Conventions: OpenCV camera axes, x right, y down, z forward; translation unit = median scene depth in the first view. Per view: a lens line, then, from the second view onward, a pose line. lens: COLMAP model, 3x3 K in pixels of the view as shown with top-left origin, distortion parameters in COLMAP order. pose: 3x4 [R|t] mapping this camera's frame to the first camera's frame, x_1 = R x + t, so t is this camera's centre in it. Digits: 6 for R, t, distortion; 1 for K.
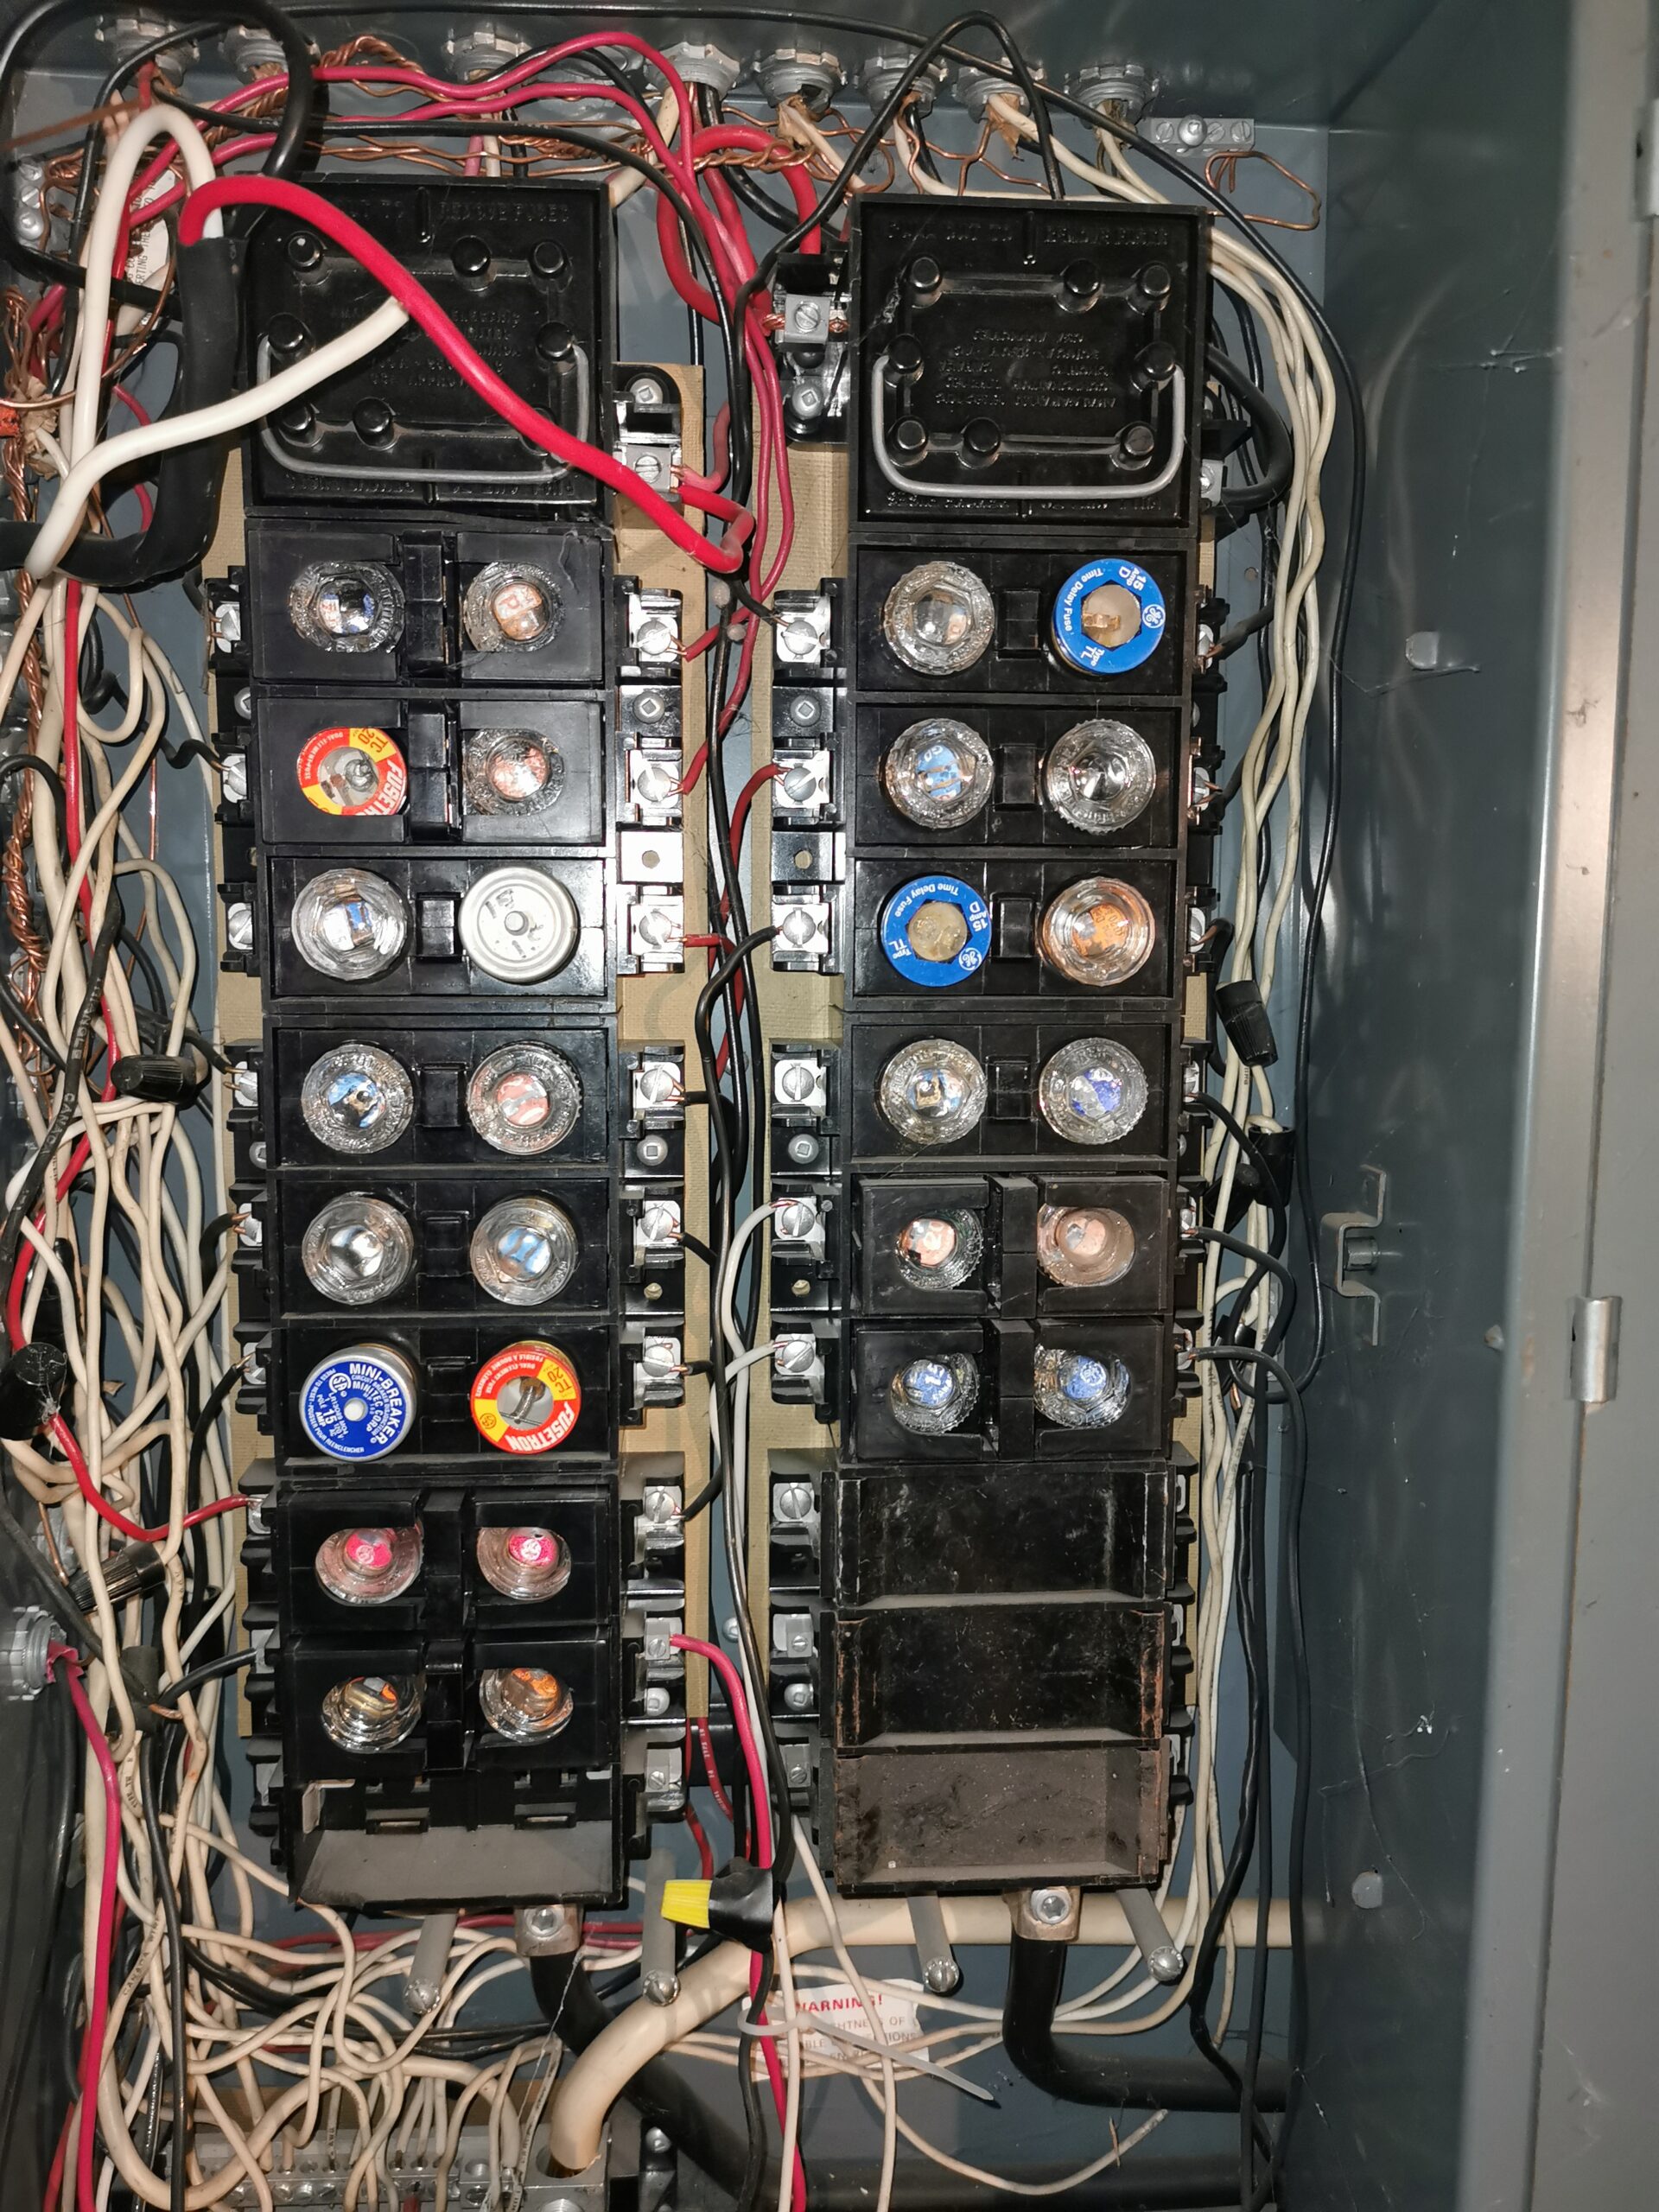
lens RADIAL K [[1705.0, 0, 829.5], [0, 1705.0, 1106.0], [0, 0, 1]] dist [0.006485, 0.004560]
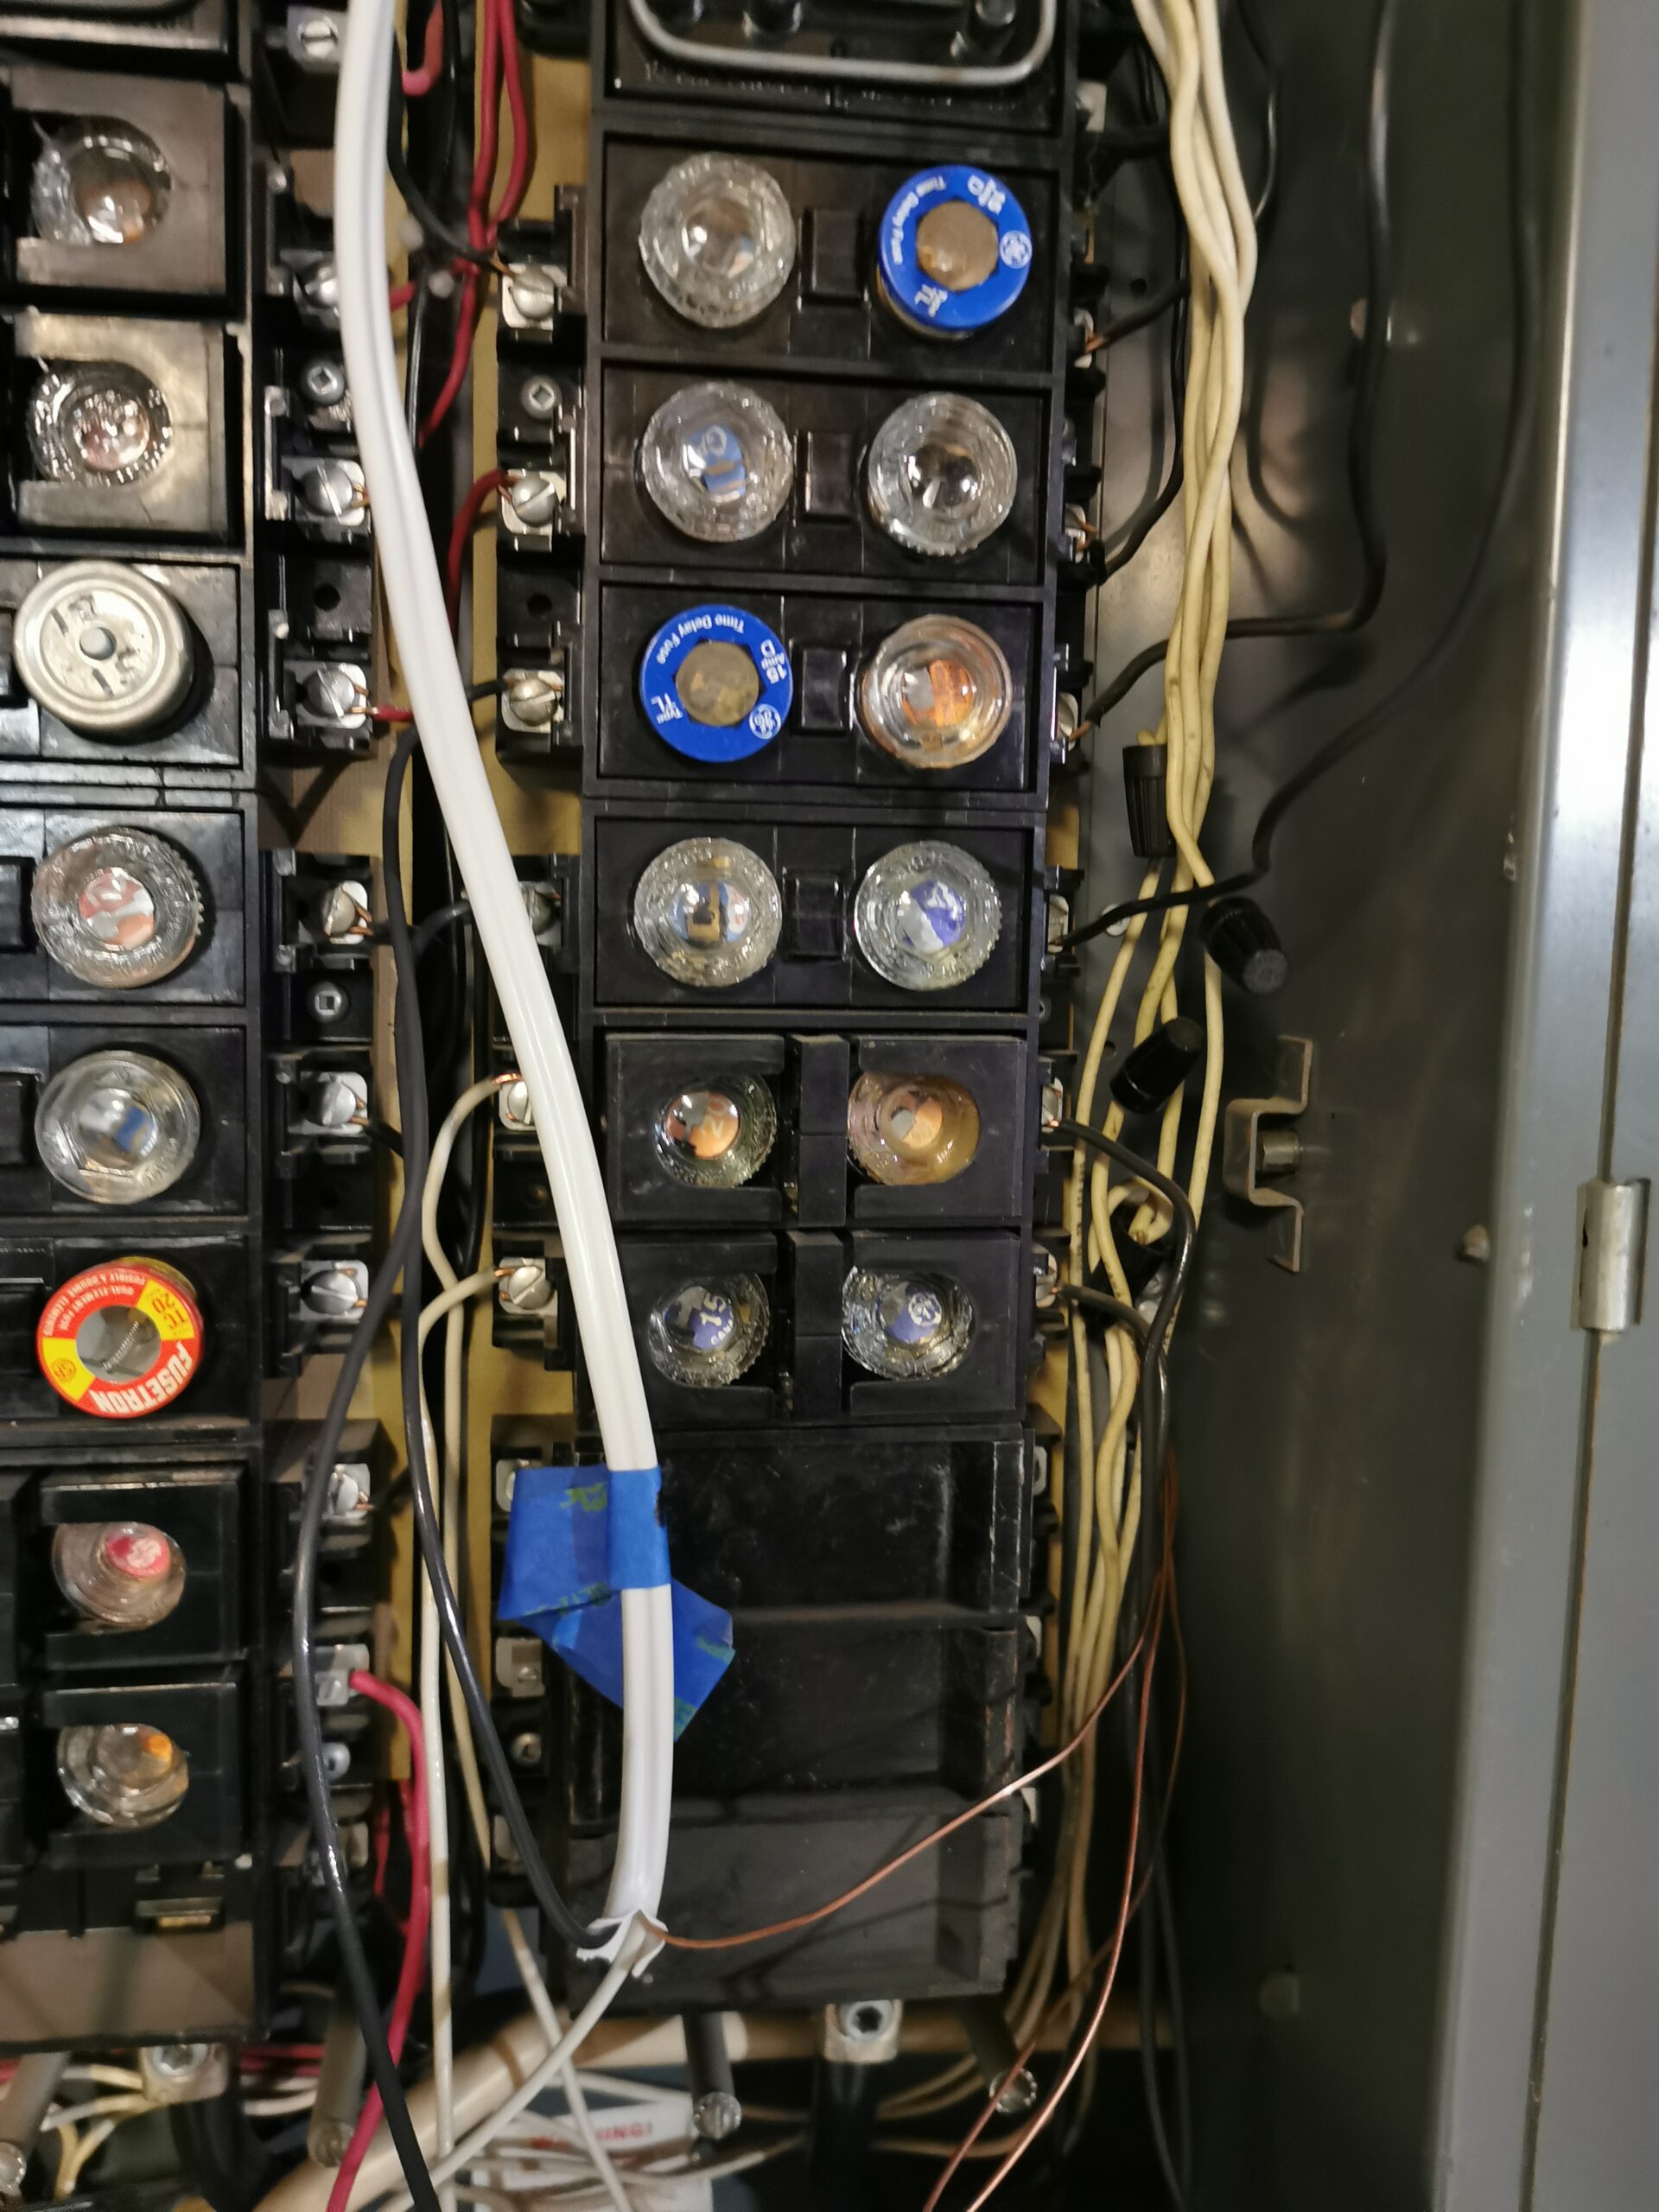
lens RADIAL K [[1752.3, 0, 813.4], [0, 1752.3, 1099.2], [0, 0, 1]] dist [0.003168, -0.001697]
pose [[0.997026, 0.009273, 0.076502, 0.048982], [-0.009040, 0.999953, -0.003393, 0.072009], [-0.076530, 0.002692, 0.997064, 0.254897]]
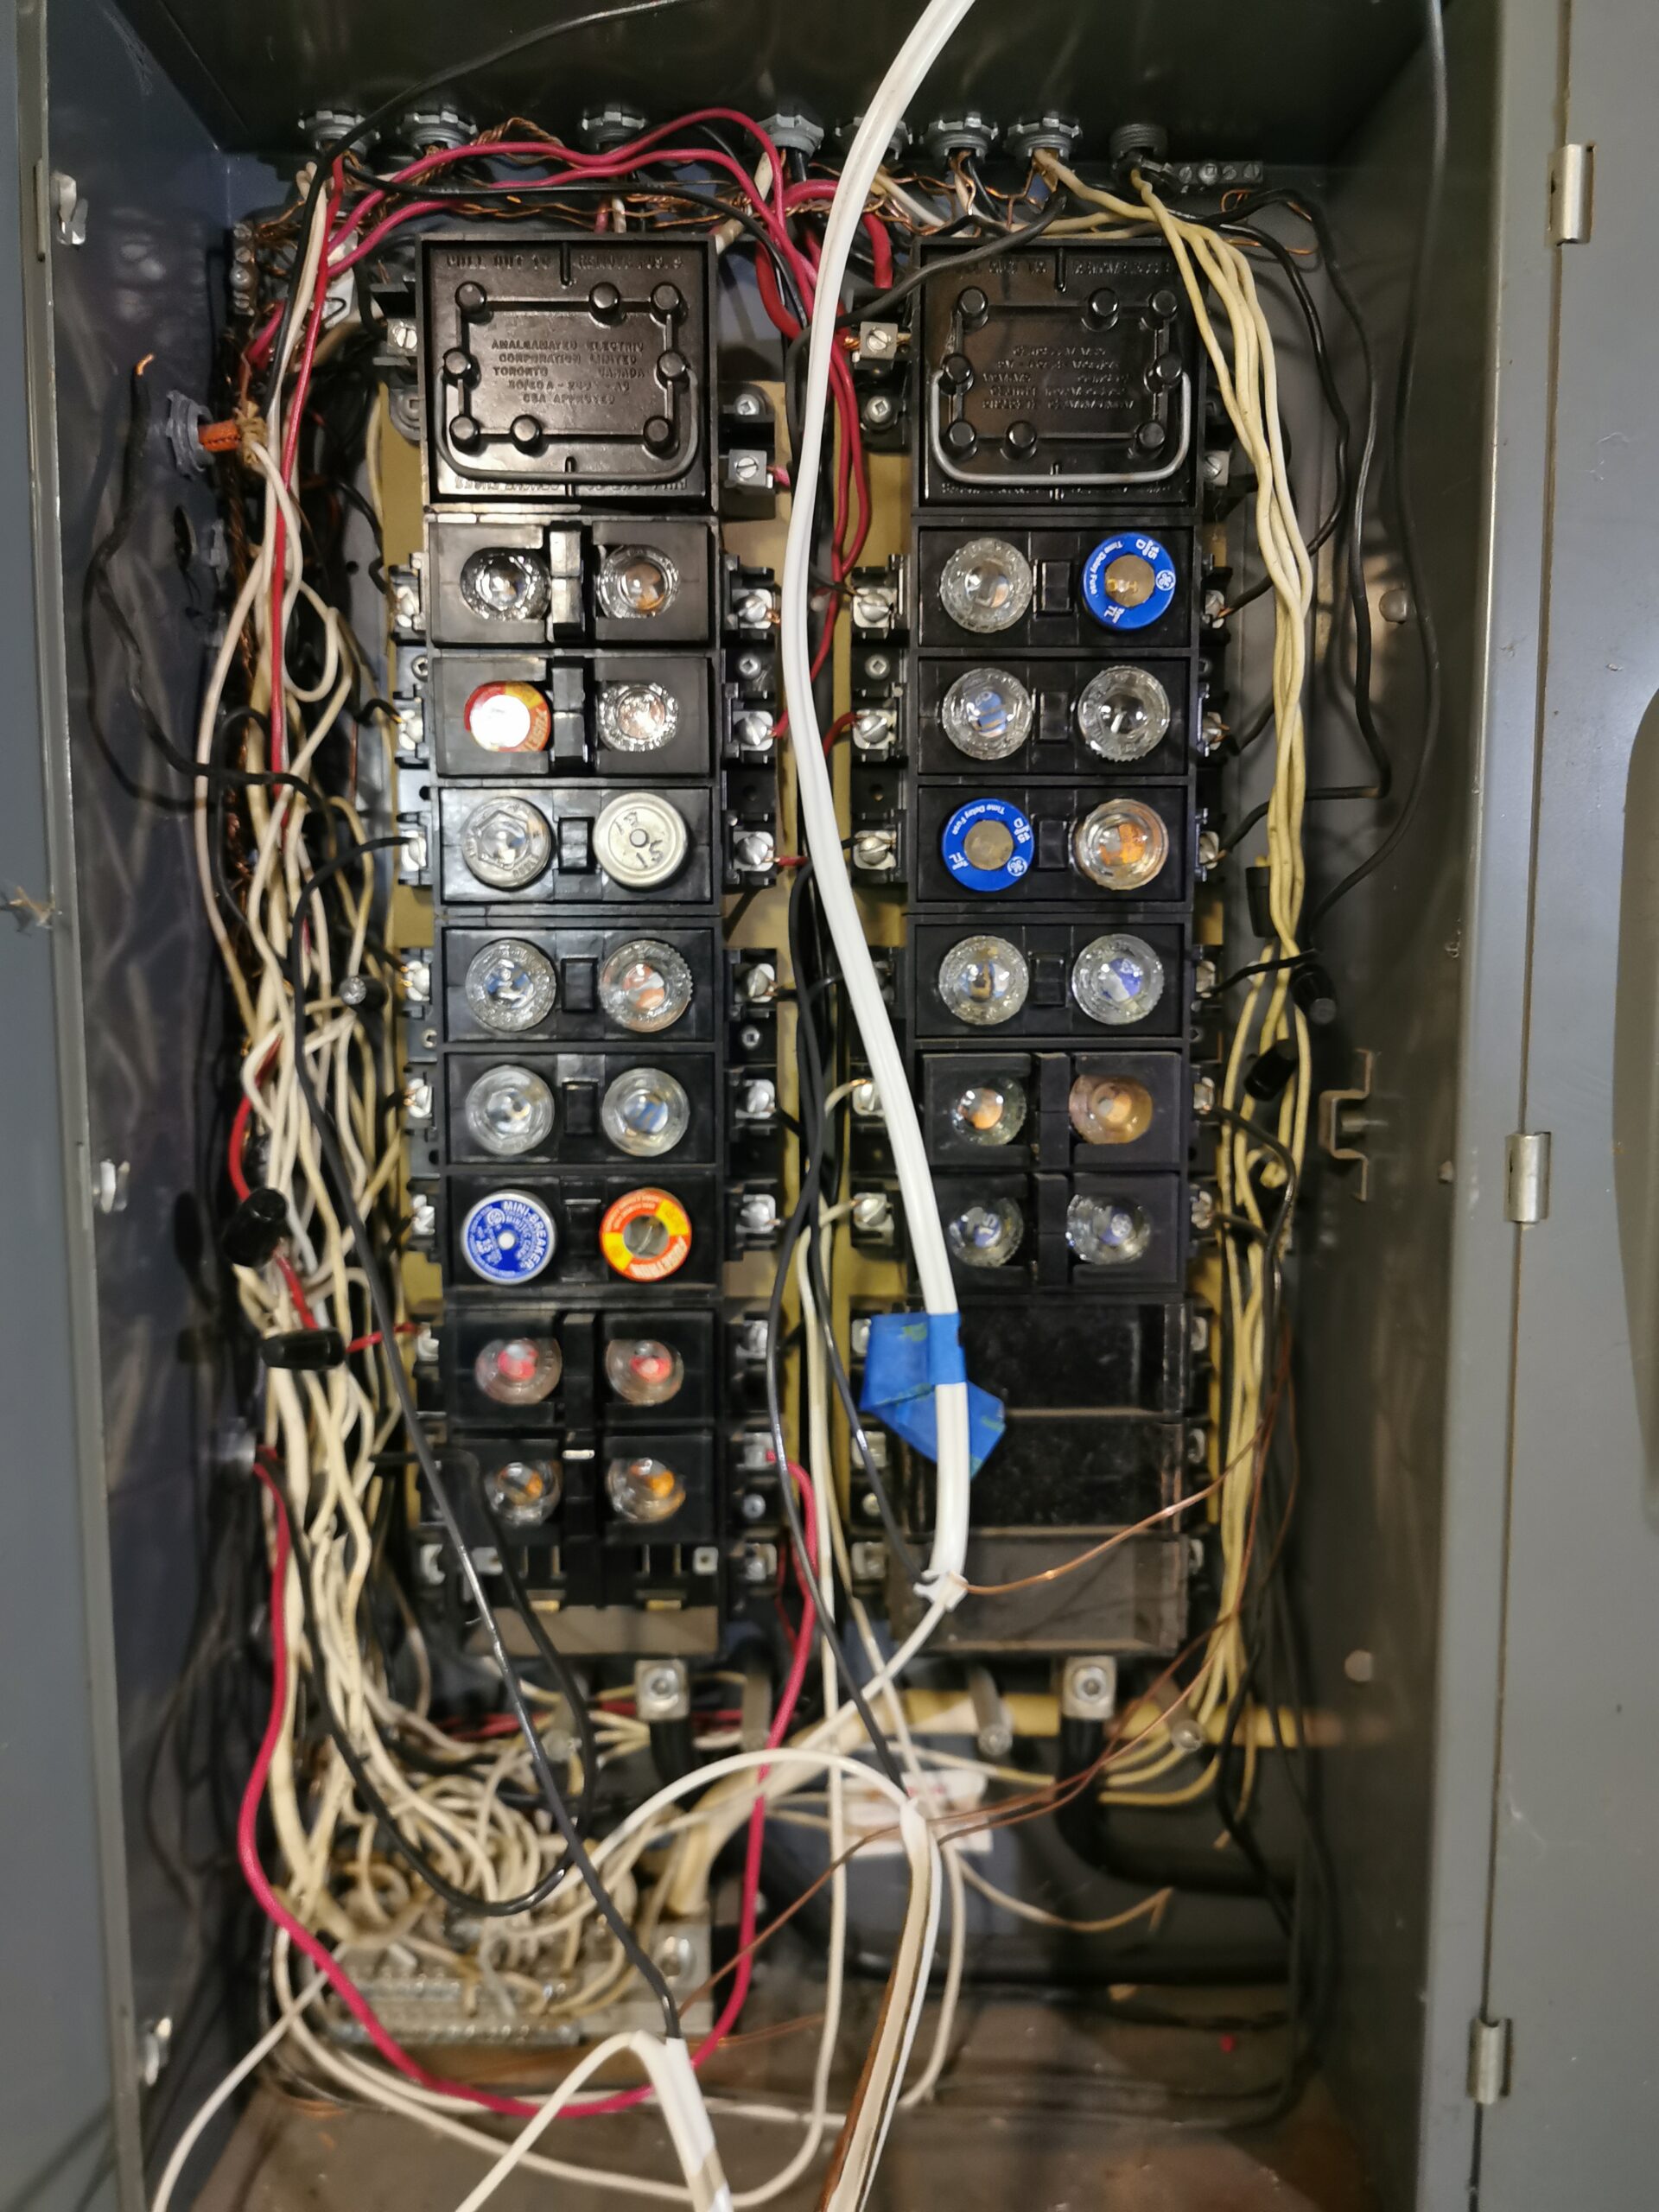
lens RADIAL K [[1713.2, 0, 845.6], [0, 1713.2, 1099.3], [0, 0, 1]] dist [0.050616, -0.075748]
pose [[0.998732, -0.000495, -0.050350, 0.024438], [-0.000214, 0.999901, -0.014073, 0.091437], [0.050352, 0.014065, 0.998632, -0.208470]]
